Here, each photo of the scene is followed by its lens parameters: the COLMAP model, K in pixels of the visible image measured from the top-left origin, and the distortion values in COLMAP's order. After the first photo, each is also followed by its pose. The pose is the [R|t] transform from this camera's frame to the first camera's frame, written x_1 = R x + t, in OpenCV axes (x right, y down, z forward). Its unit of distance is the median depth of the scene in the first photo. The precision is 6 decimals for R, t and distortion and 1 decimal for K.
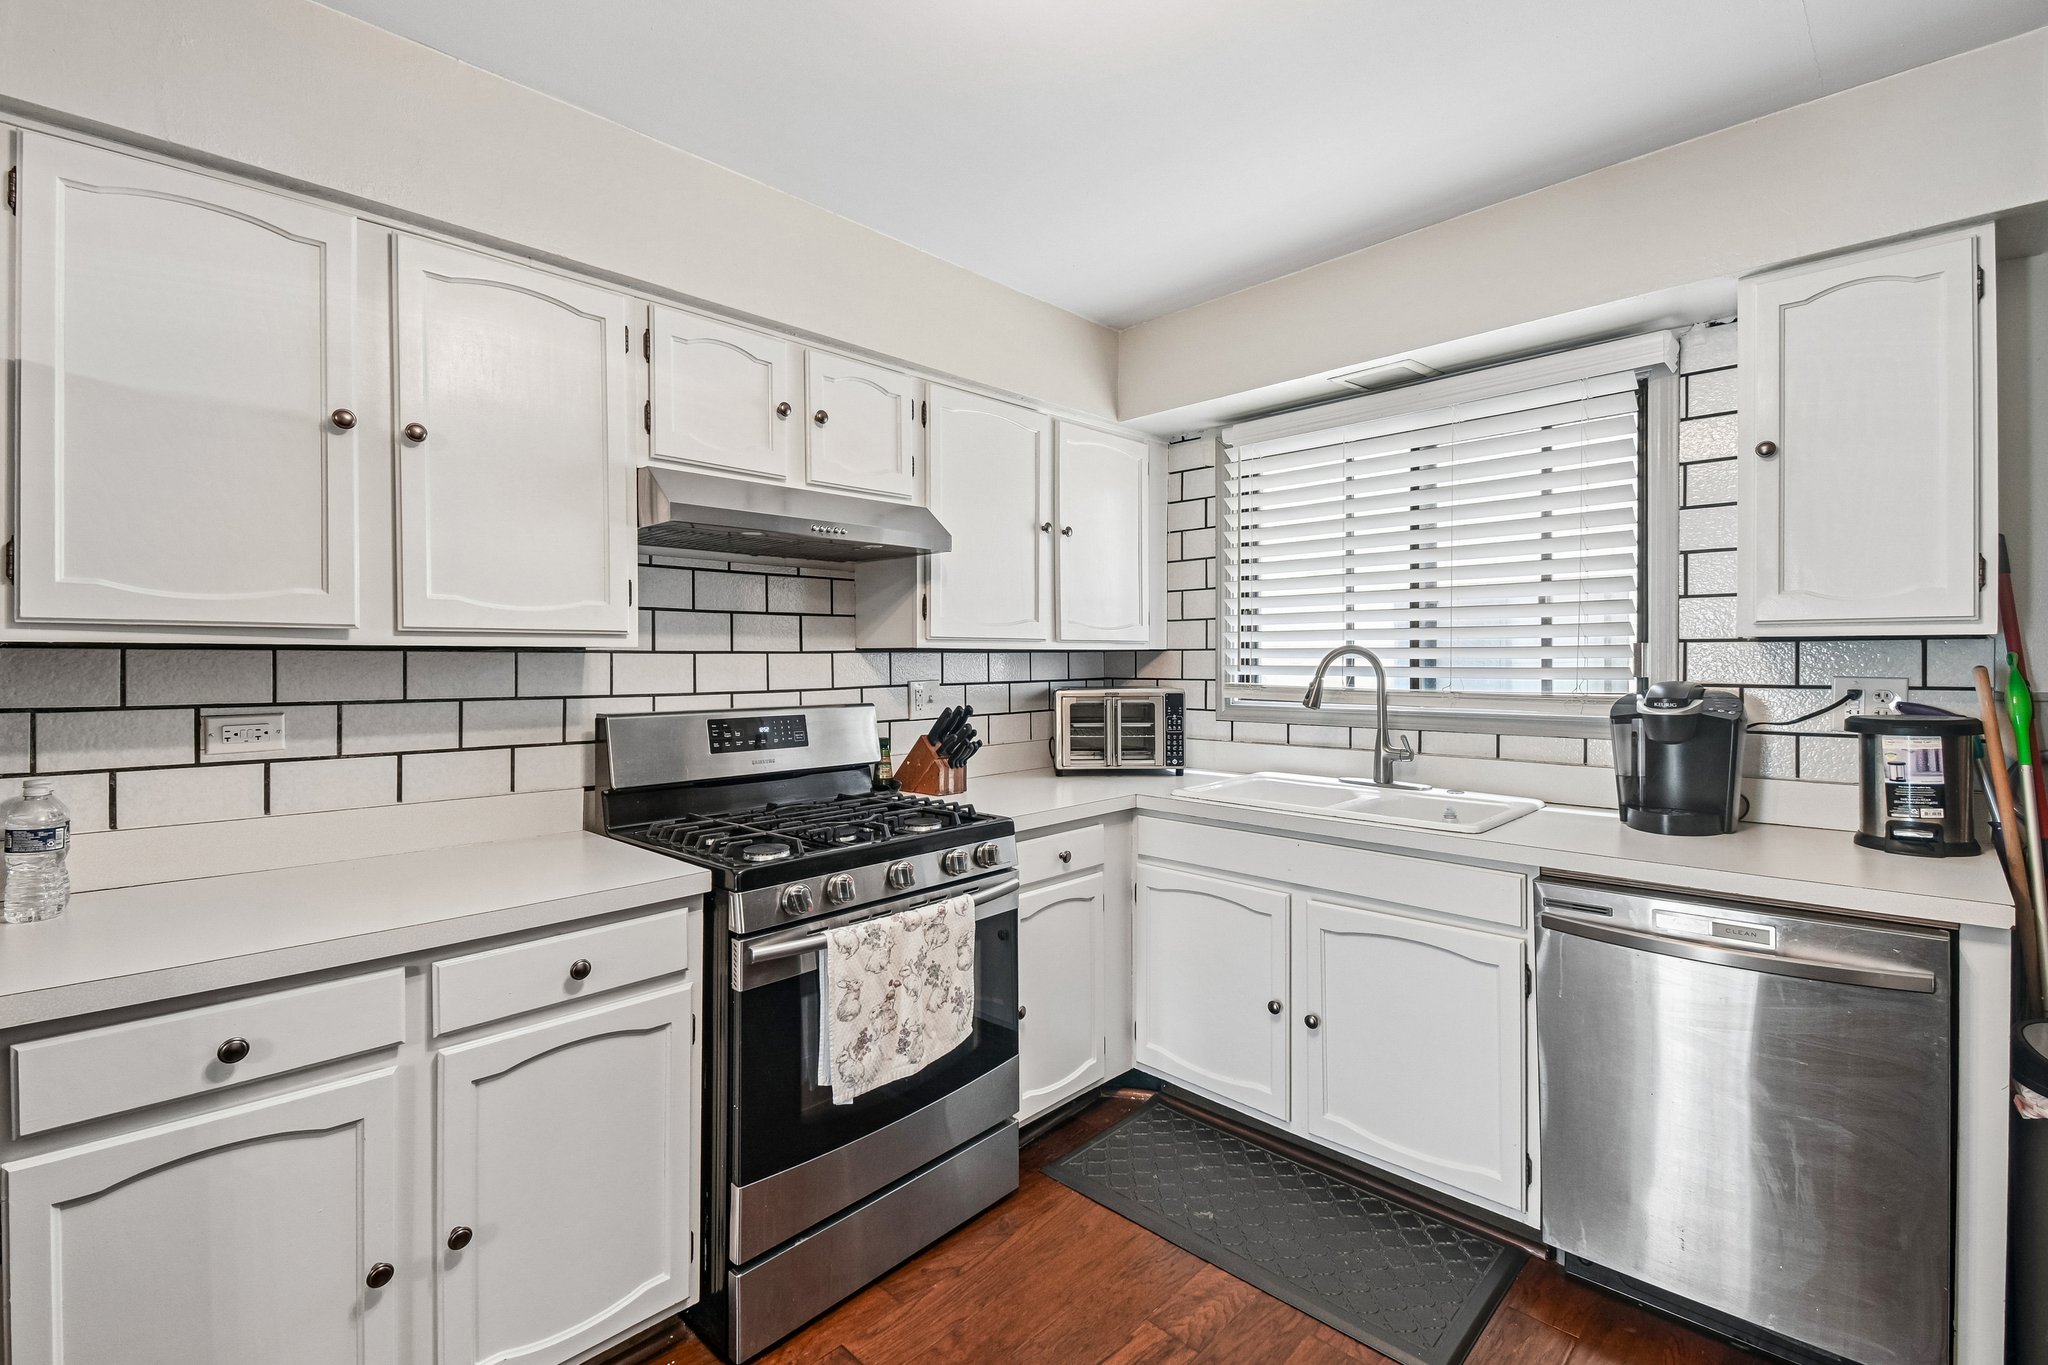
lens RADIAL K [[917.7, 0, 1025.7], [0, 917.7, 667.3], [0, 0, 1]] dist [0.029986, -0.004154]
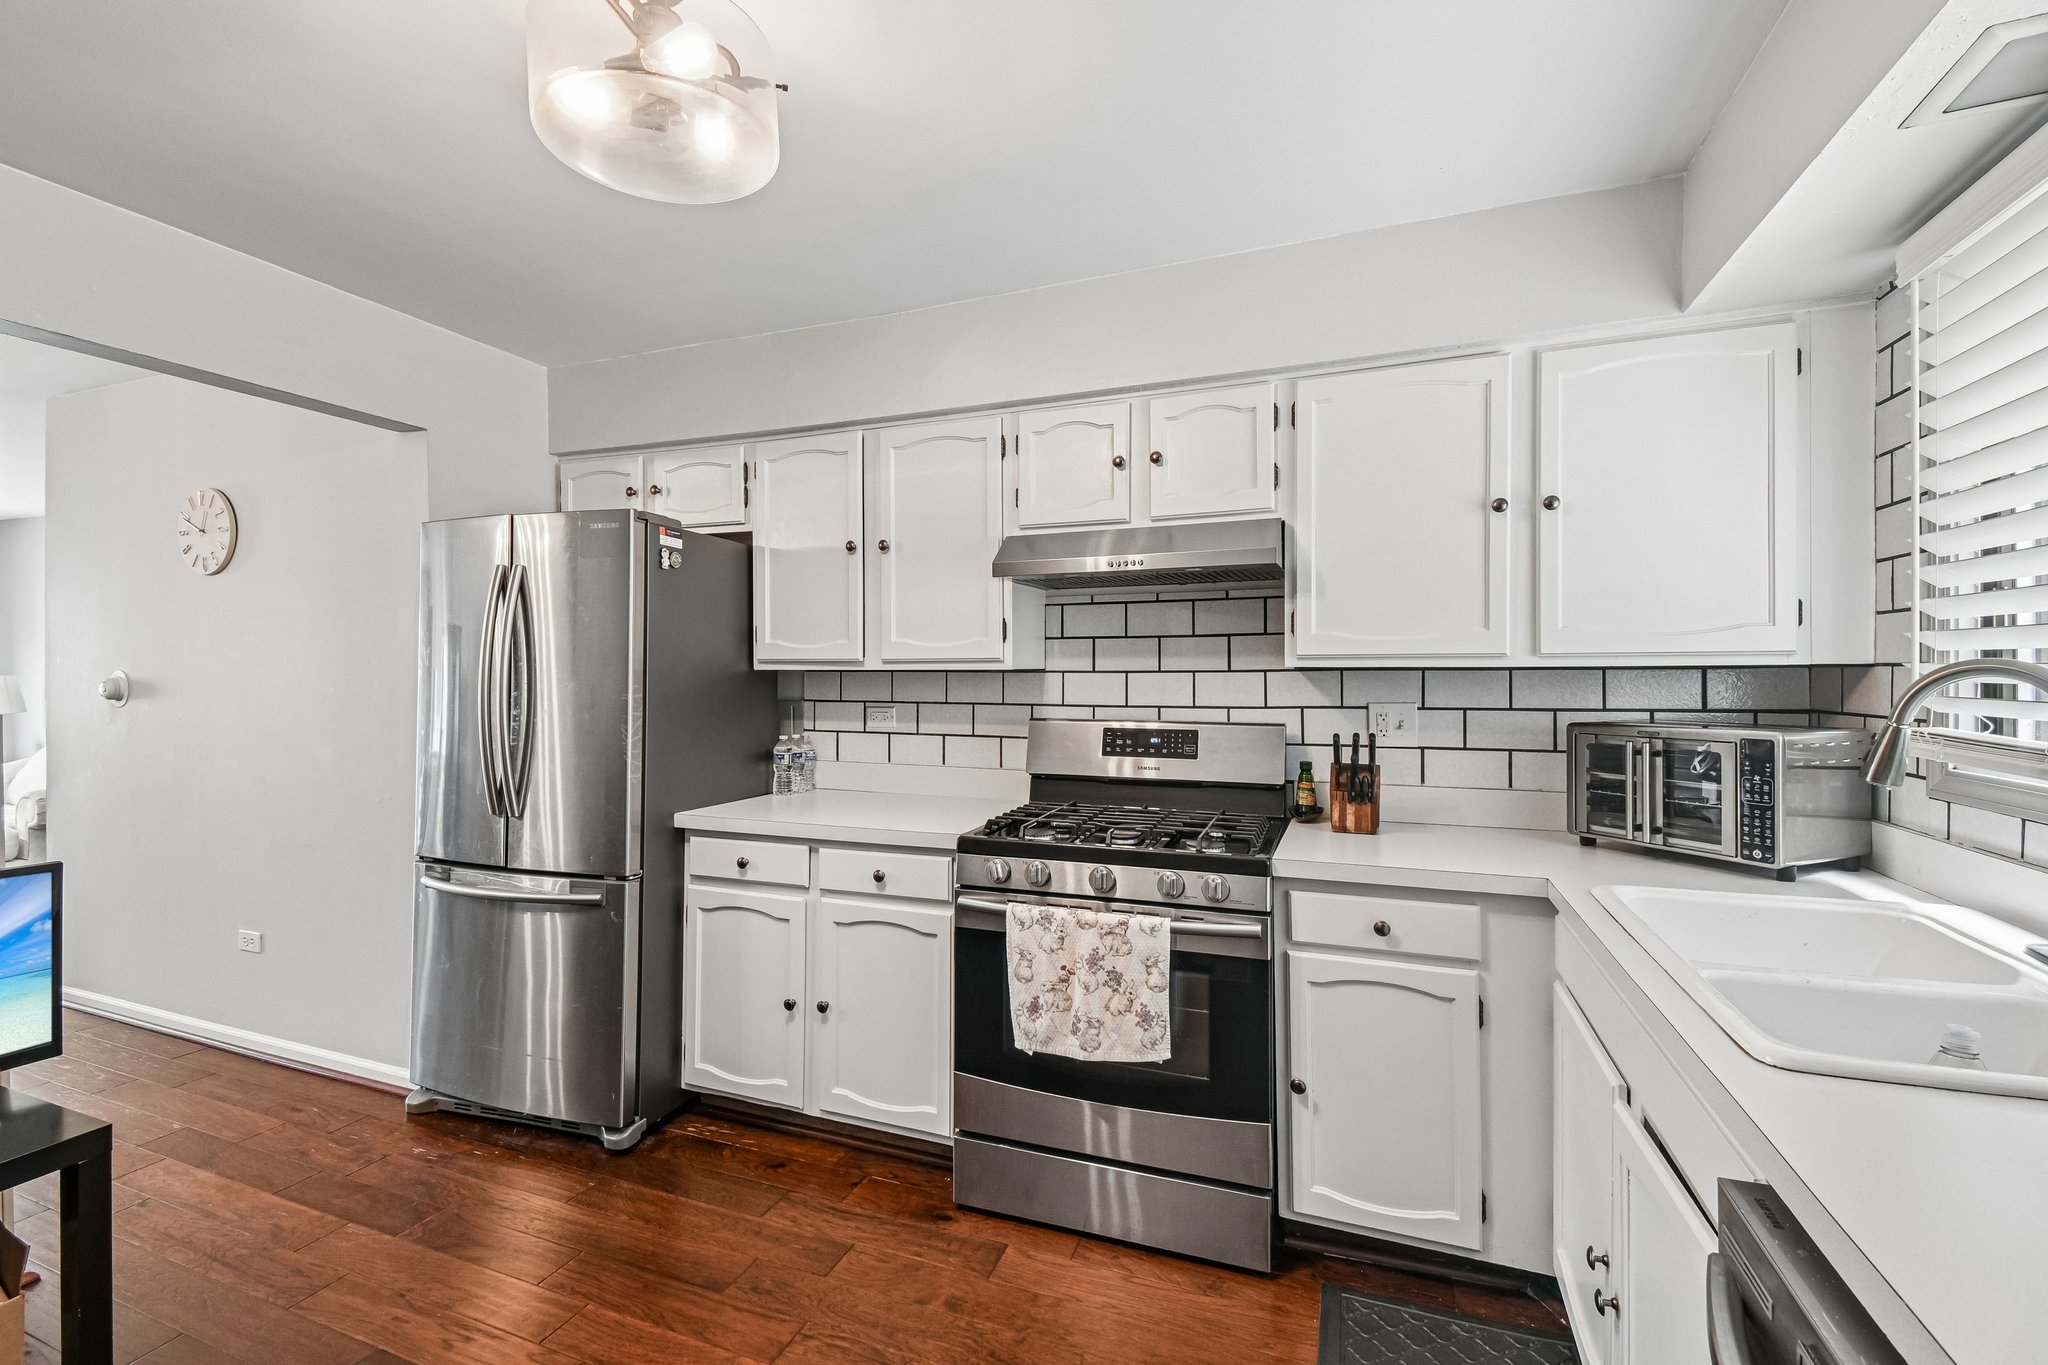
lens RADIAL K [[917.7, 0, 1015.5], [0, 917.7, 677.1], [0, 0, 1]] dist [0.029986, -0.004154]
pose [[0.374554, 0.009223, -0.927159, 0.751910], [-0.006927, 0.999950, 0.007149, -0.018285], [0.927179, 0.003745, 0.374599, 0.449480]]
